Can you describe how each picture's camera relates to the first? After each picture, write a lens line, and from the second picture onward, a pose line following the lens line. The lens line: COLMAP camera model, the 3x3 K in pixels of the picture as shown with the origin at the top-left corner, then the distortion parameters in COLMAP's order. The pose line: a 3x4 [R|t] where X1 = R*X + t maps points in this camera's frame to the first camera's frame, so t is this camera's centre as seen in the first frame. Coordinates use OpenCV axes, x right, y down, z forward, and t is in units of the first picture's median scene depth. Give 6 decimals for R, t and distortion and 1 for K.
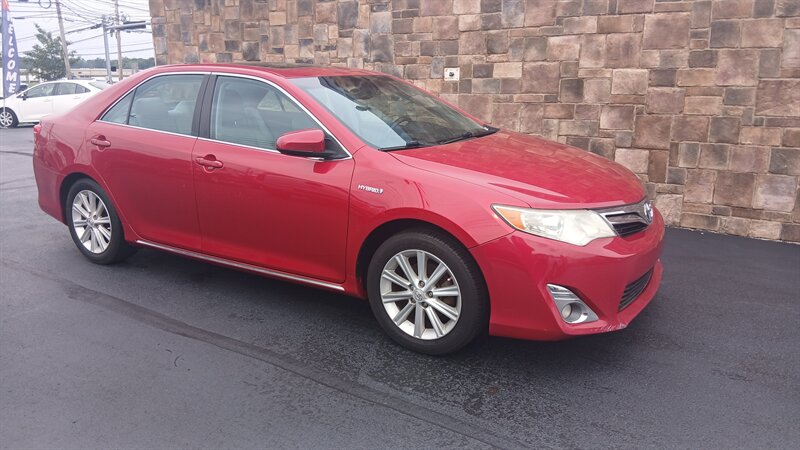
lens RADIAL K [[612.2, 0, 394.1], [0, 612.2, 229.4], [0, 0, 1]] dist [0.111996, -0.202860]
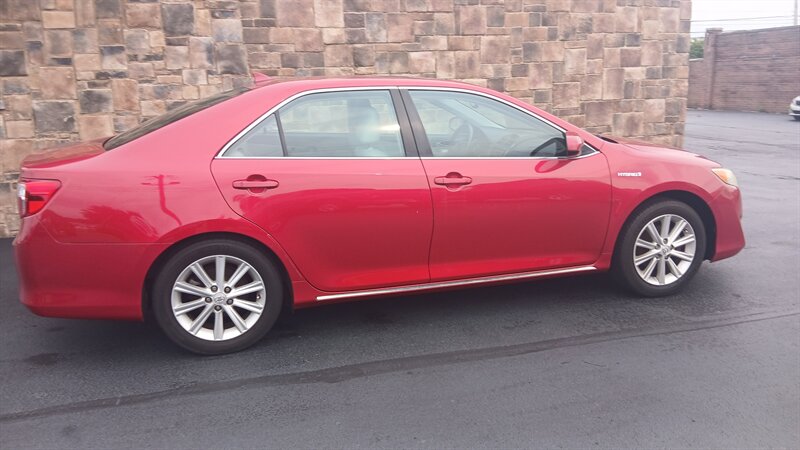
lens RADIAL K [[612.2, 0, 401.8], [0, 612.2, 230.5], [0, 0, 1]] dist [0.111996, -0.202860]
pose [[0.654995, -0.193536, 0.730428, -0.639888], [0.206753, 0.975658, 0.073112, -0.072262], [-0.726798, 0.103131, 0.679065, 0.260428]]
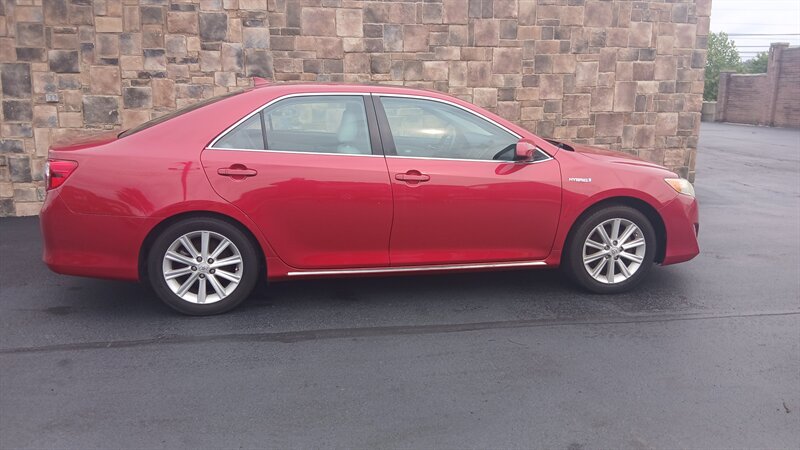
lens RADIAL K [[612.2, 0, 402.2], [0, 612.2, 232.1], [0, 0, 1]] dist [0.111996, -0.202860]
pose [[0.730056, -0.153732, 0.665871, -0.630655], [0.161289, 0.985603, 0.050713, -0.043607], [-0.664081, 0.070374, 0.744341, 0.136762]]
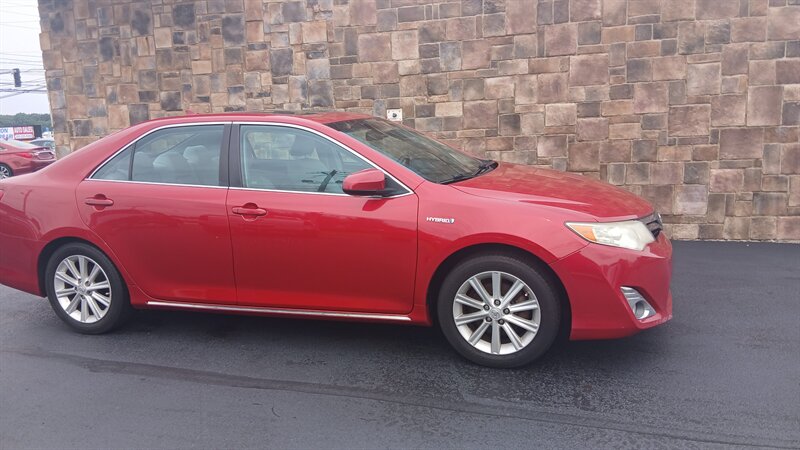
lens RADIAL K [[609.5, 0, 399.0], [0, 609.5, 230.0], [0, 0, 1]] dist [0.115459, -0.203301]
pose [[0.963721, -0.090448, 0.251119, -0.193644], [0.106688, 0.992942, -0.051802, -0.000790], [-0.244661, 0.076715, 0.966569, -0.002660]]
